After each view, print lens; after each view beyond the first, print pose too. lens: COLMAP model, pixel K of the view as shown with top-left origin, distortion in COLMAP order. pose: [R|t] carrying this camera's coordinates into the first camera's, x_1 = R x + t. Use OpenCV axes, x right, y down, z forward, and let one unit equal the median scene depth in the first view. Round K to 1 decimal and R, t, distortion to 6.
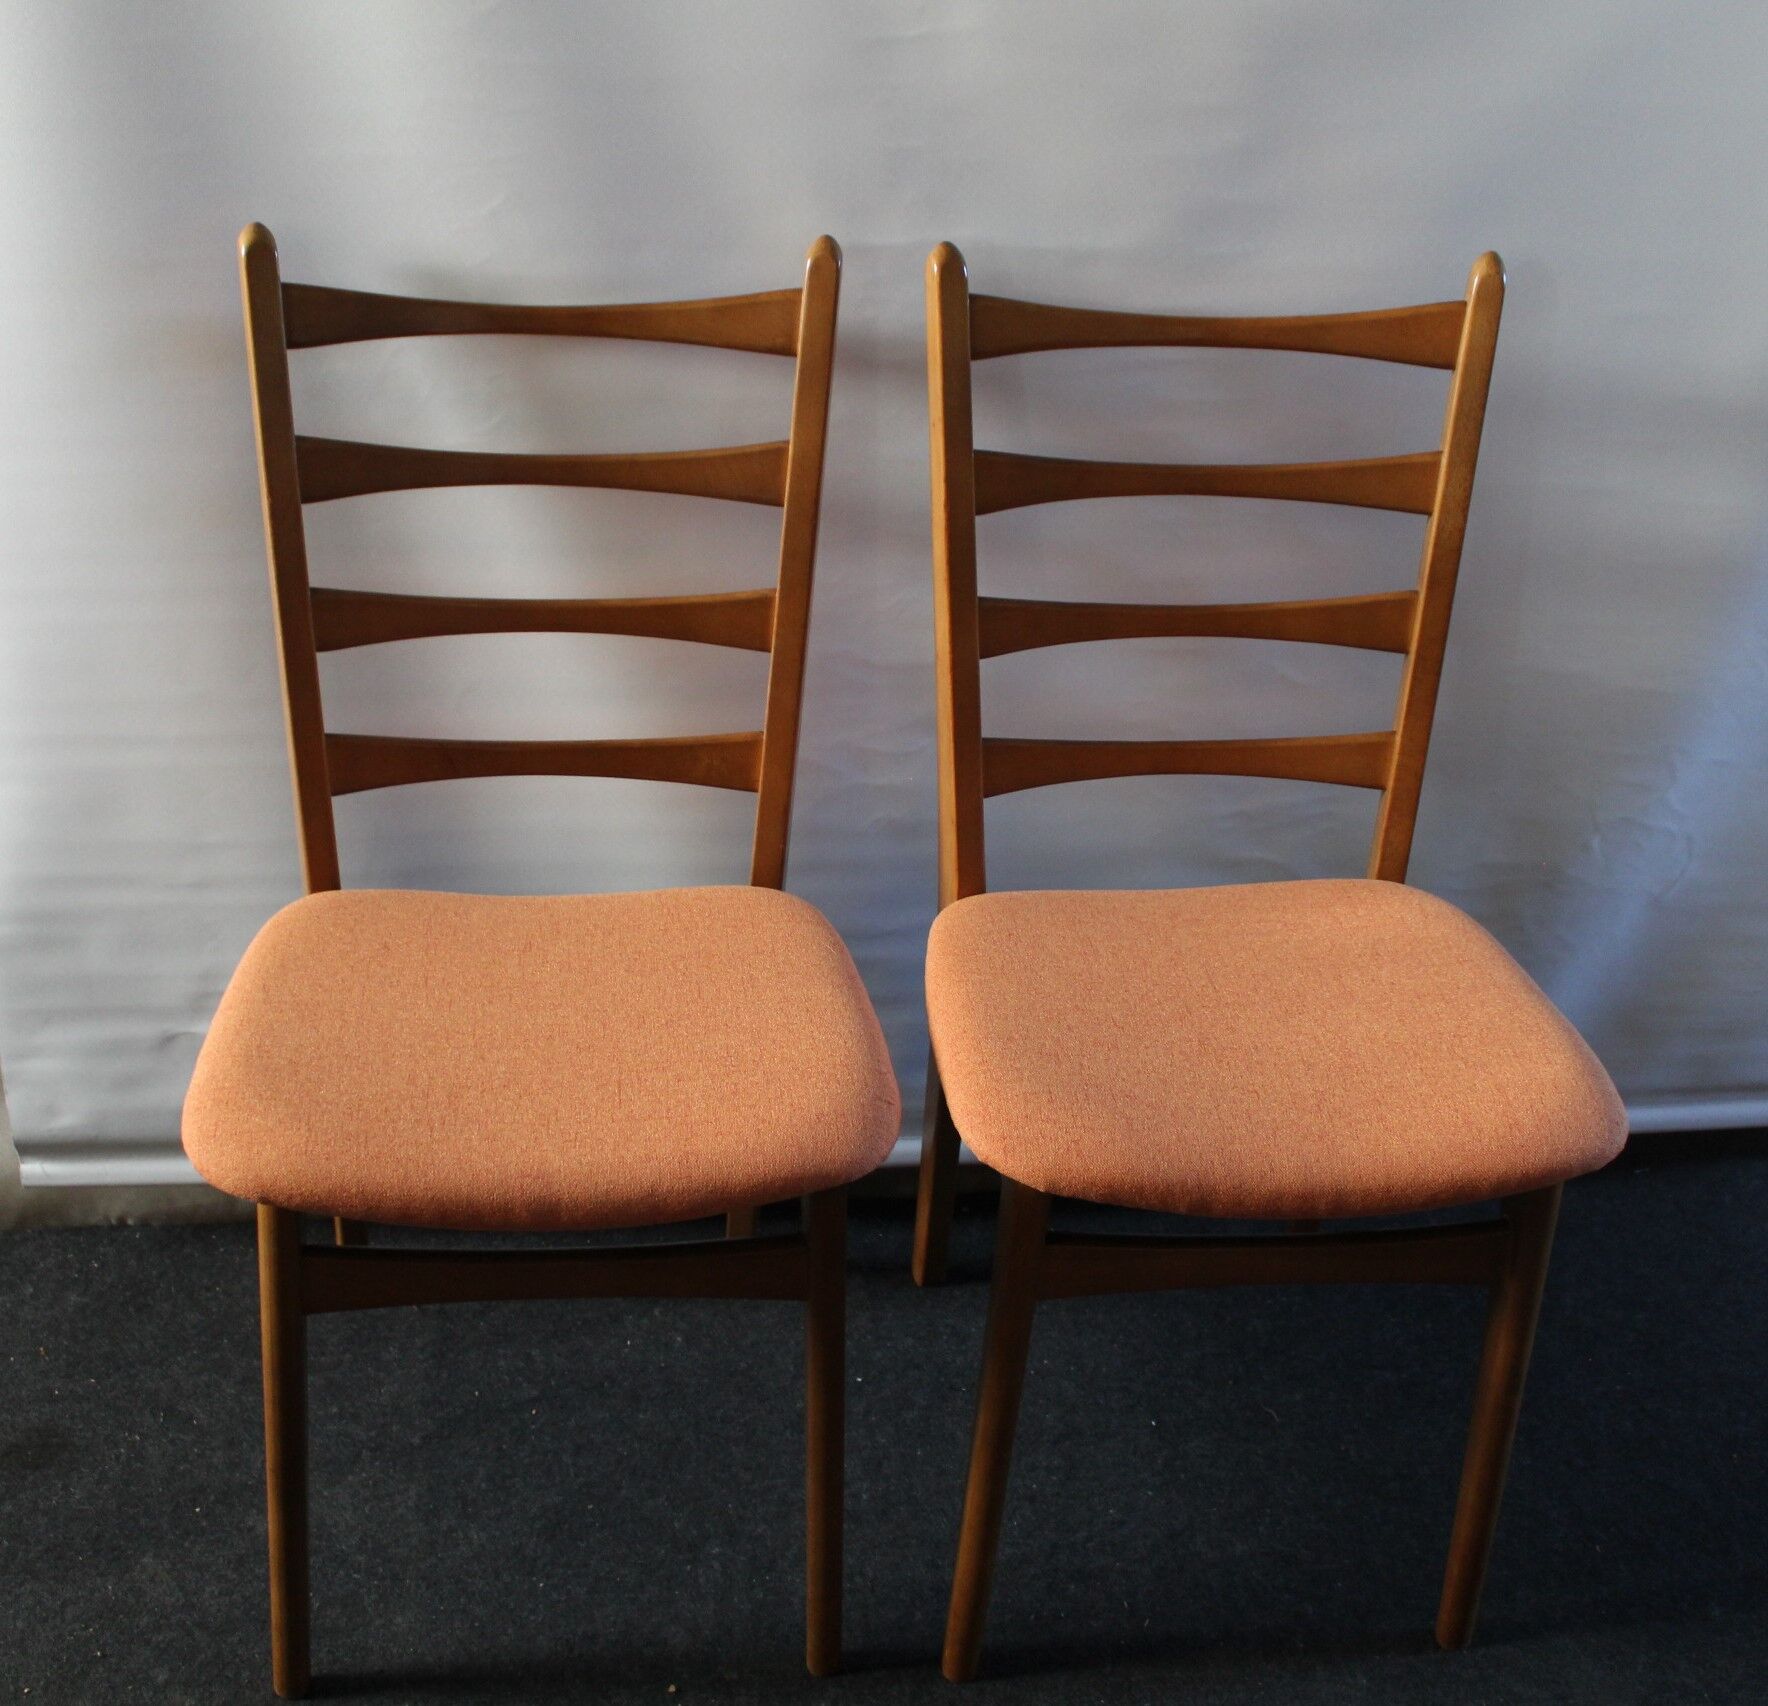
lens RADIAL K [[2189.2, 0, 905.1], [0, 2189.2, 891.1], [0, 0, 1]] dist [-0.084886, 0.000000]
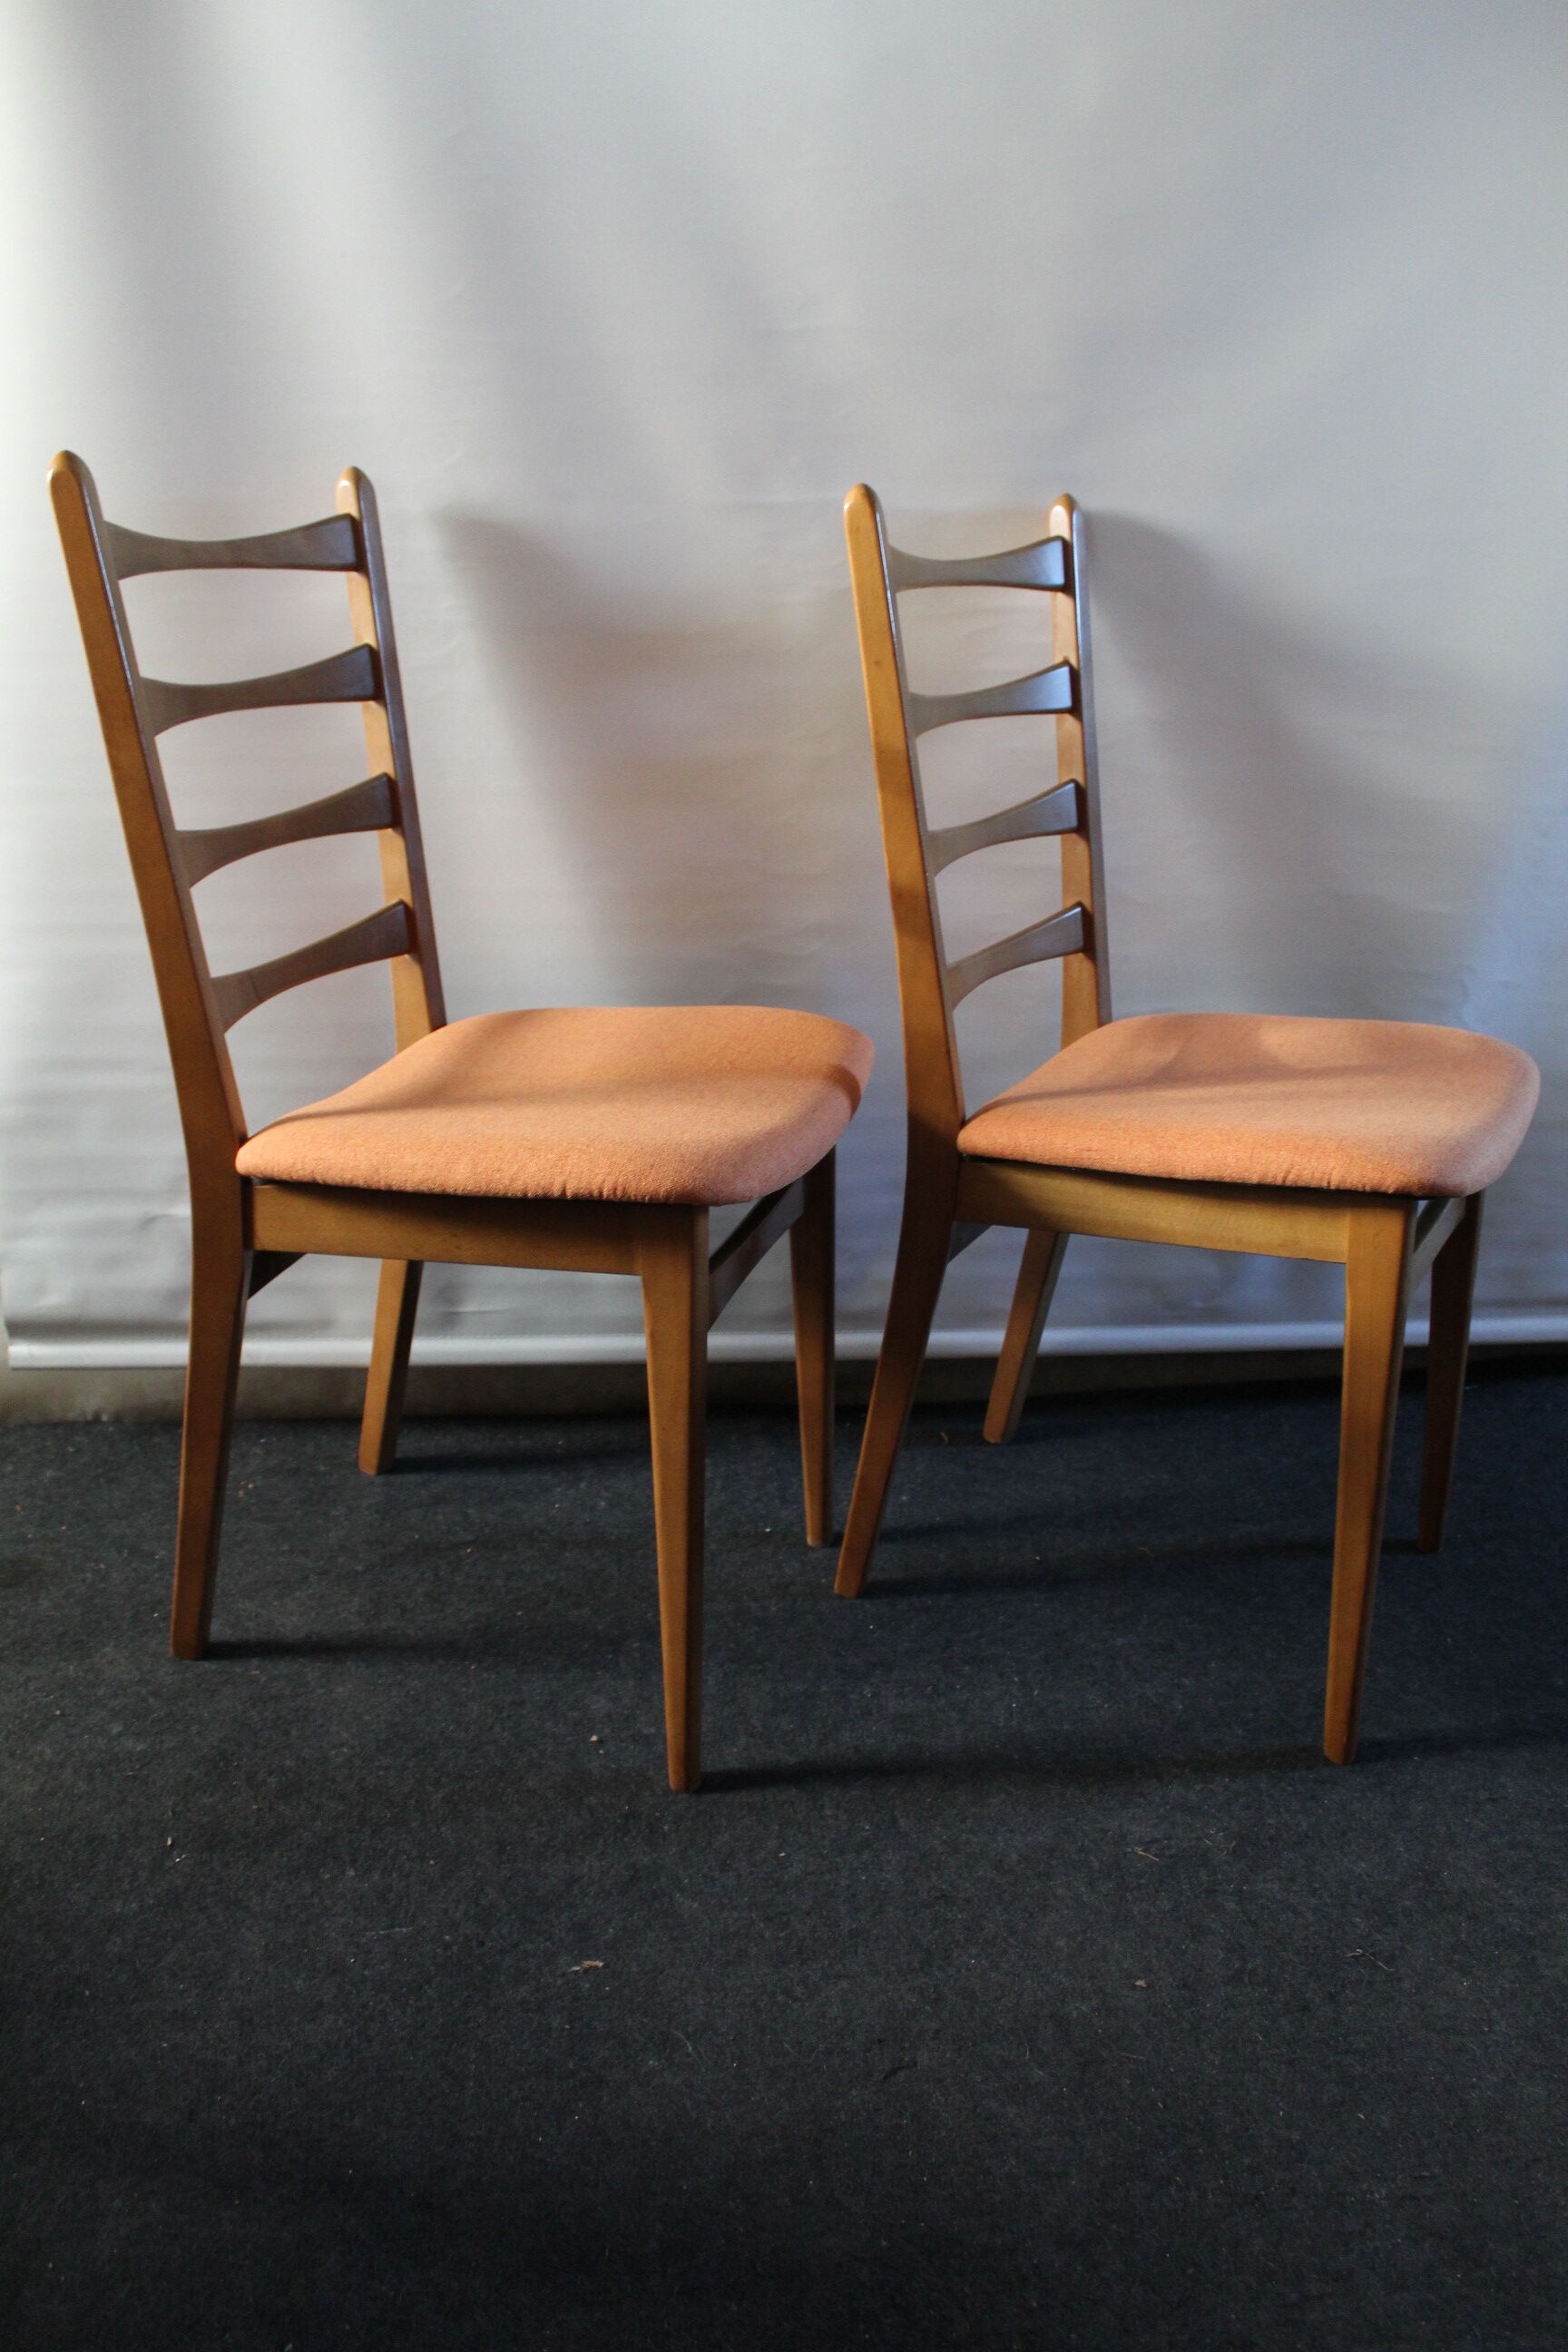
lens RADIAL K [[1991.9, 0, 848.7], [0, 1991.9, 1167.5], [0, 0, 1]] dist [-0.106312, 0.073866]
pose [[0.999663, -0.018388, 0.018322, 0.005015], [0.021443, 0.982756, -0.183662, 0.243909], [-0.014629, 0.183993, 0.982819, -0.012471]]
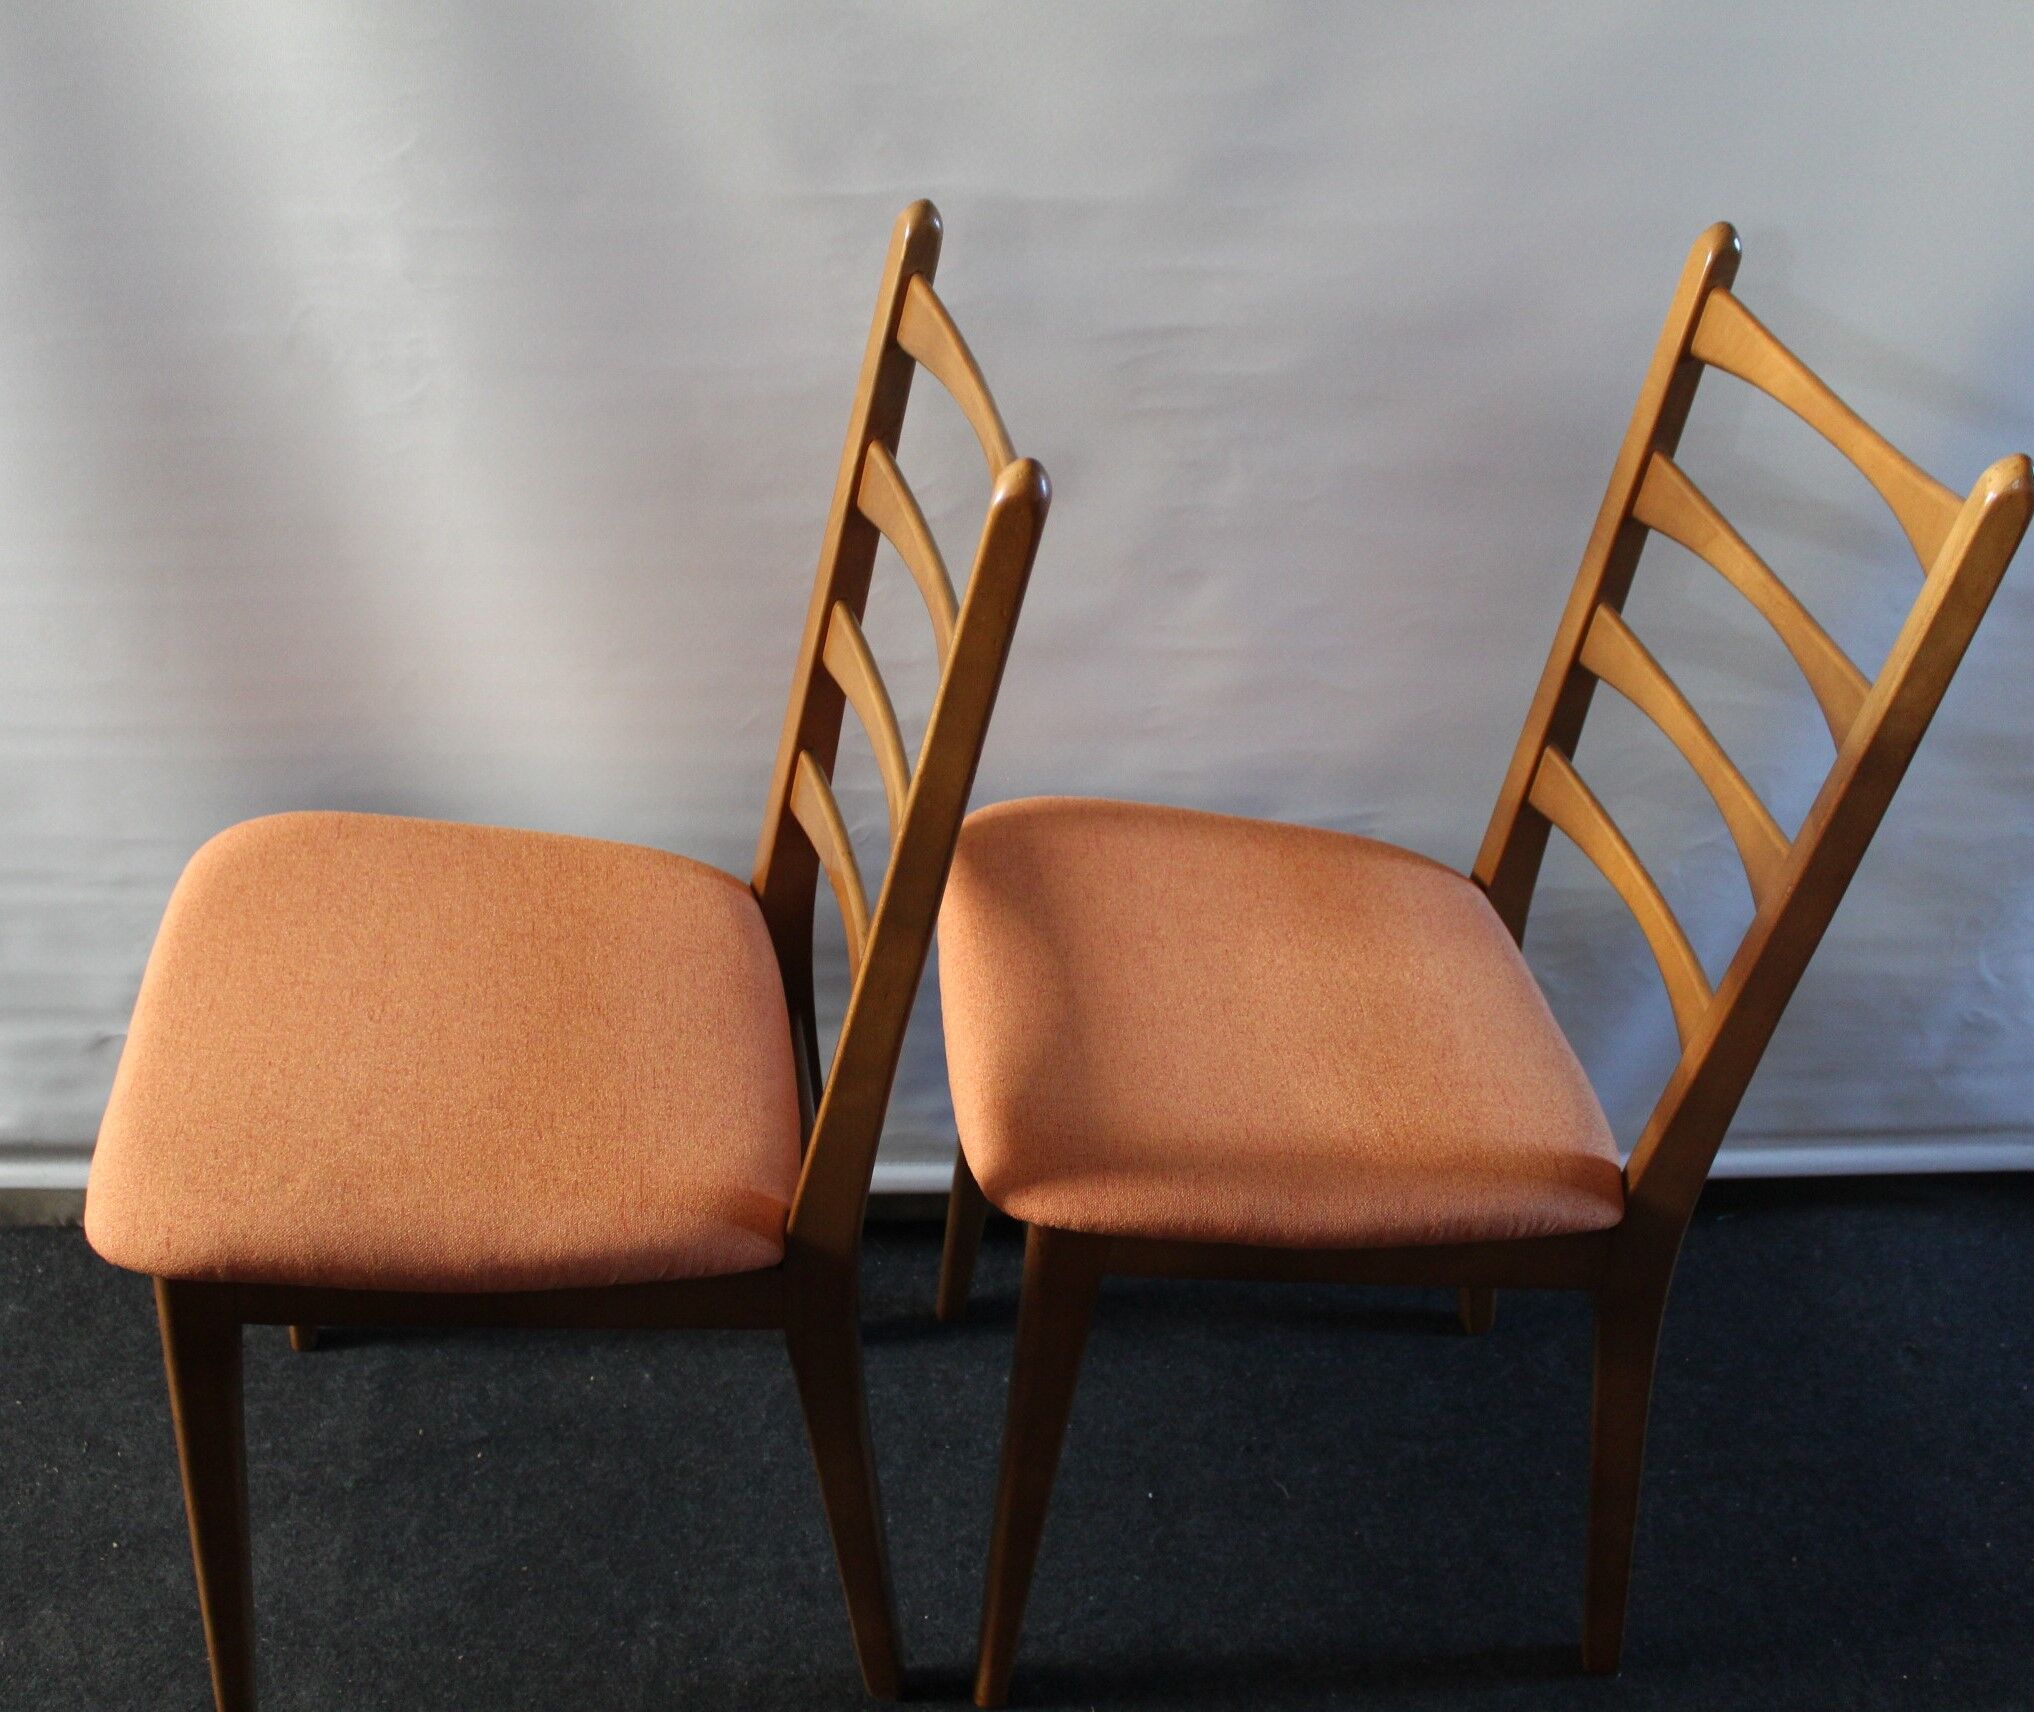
lens RADIAL K [[2200.1, 0, 974.6], [0, 2200.1, 902.5], [0, 0, 1]] dist [-0.082600, 0.000000]
pose [[0.998077, 0.030168, -0.054154, 0.086553], [-0.026848, 0.997775, 0.061021, -0.060918], [0.055875, -0.059450, 0.996666, 0.098803]]
